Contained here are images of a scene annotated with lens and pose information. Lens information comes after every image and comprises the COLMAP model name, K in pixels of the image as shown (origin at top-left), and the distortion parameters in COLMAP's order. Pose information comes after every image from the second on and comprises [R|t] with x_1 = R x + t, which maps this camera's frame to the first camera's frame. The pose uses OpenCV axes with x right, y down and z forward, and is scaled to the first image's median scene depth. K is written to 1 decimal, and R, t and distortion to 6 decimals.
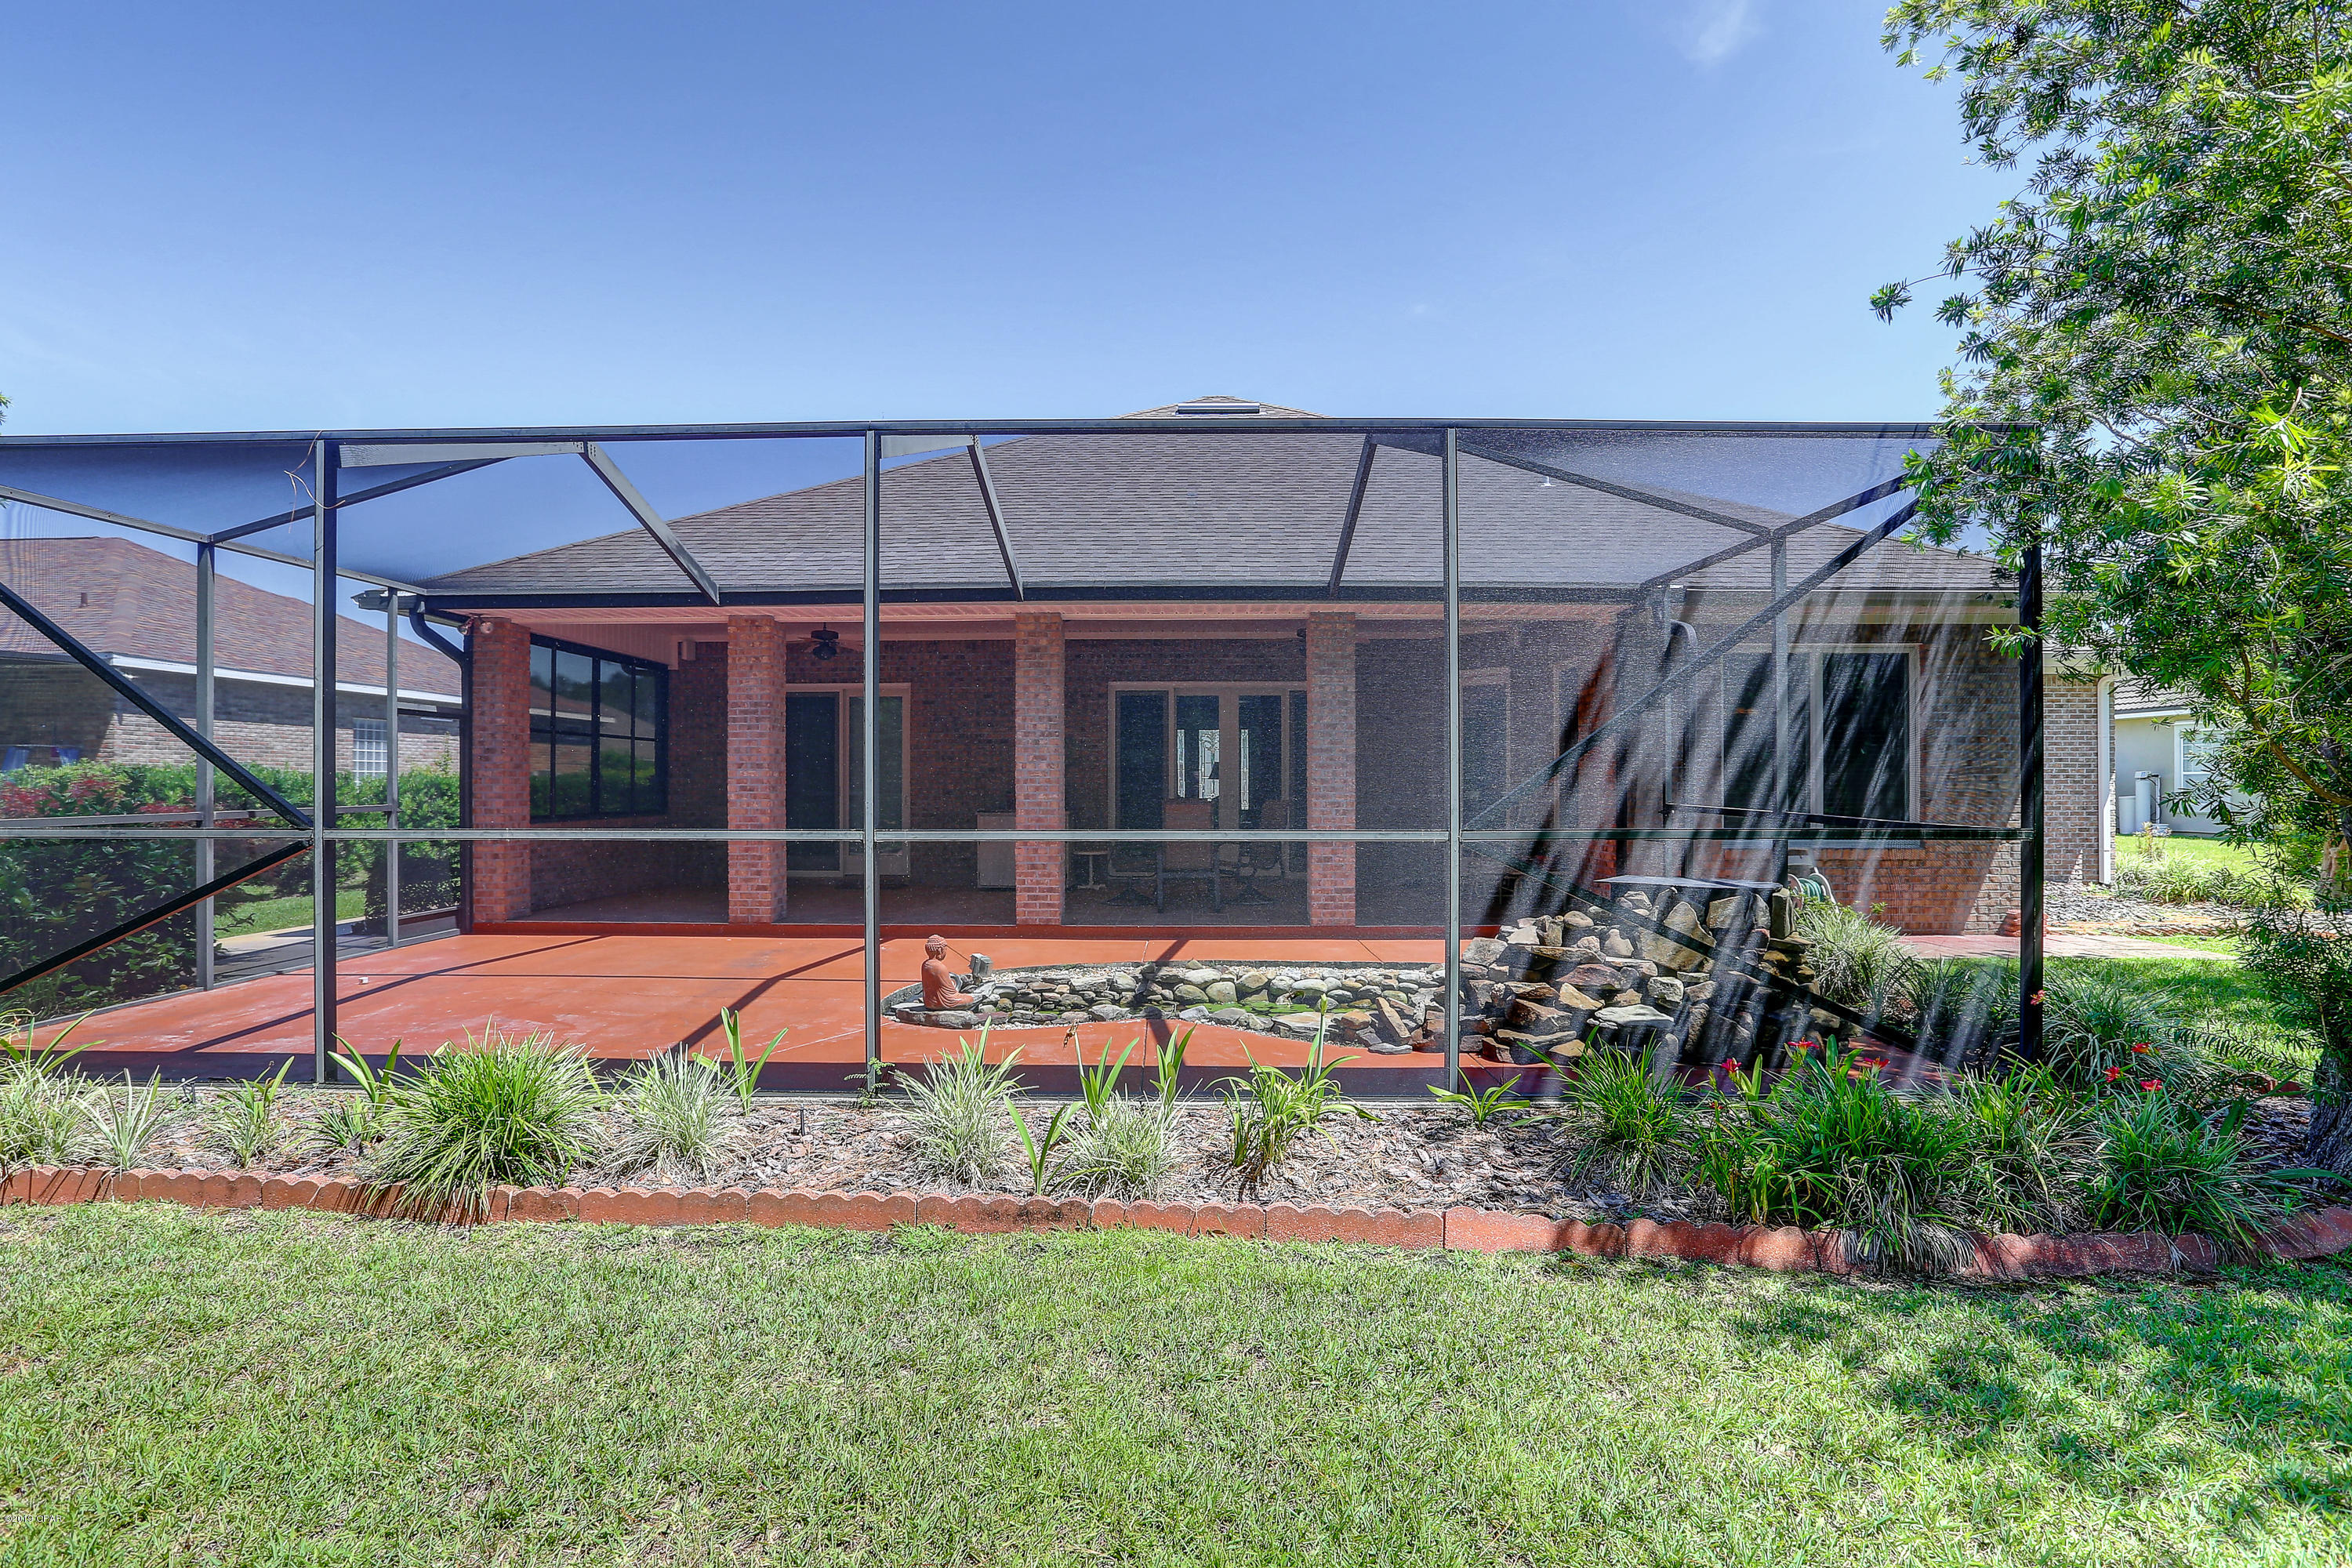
lens RADIAL K [[1074.6, 0, 1176.0], [0, 1074.6, 784.0], [0, 0, 1]] dist [-0.062614, 0.018444]
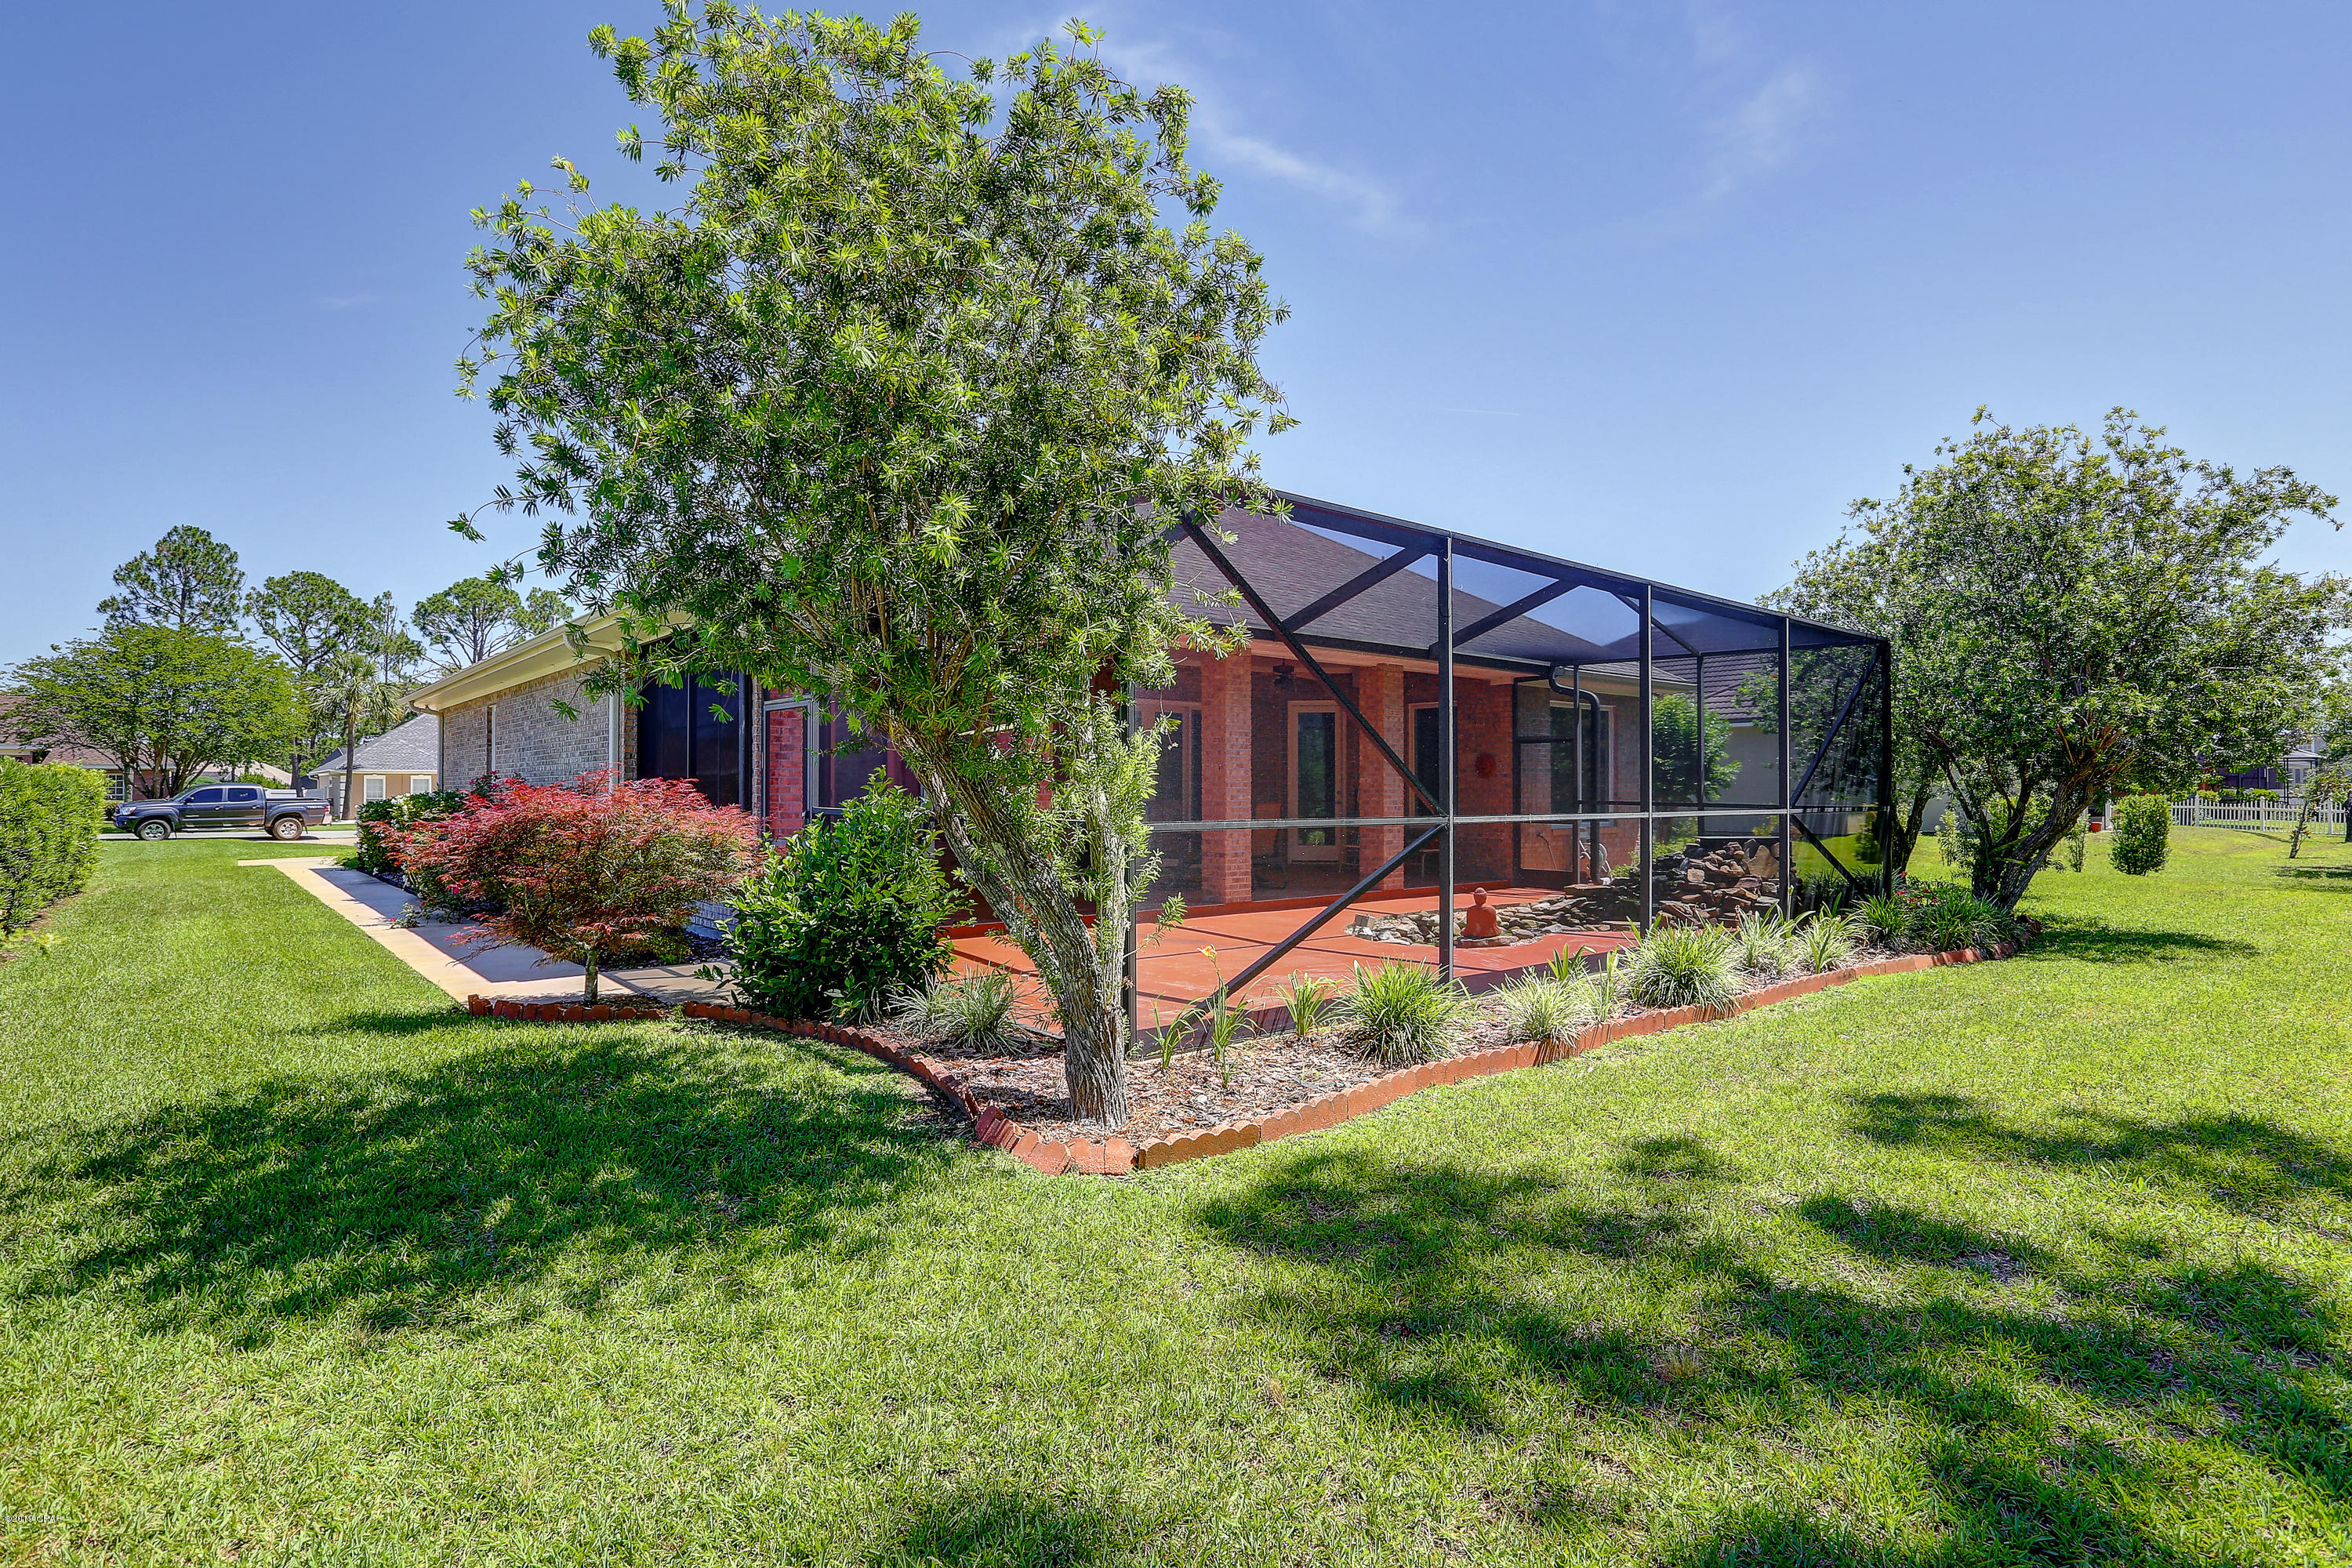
lens RADIAL K [[1271.2, 0, 1176.0], [0, 1271.2, 784.0], [0, 0, 1]] dist [-0.066576, 0.000591]
pose [[0.743009, 0.004600, 0.669266, -1.154381], [0.000744, 0.999970, -0.007700, 0.007558], [-0.669281, 0.006219, 0.742983, -0.038421]]
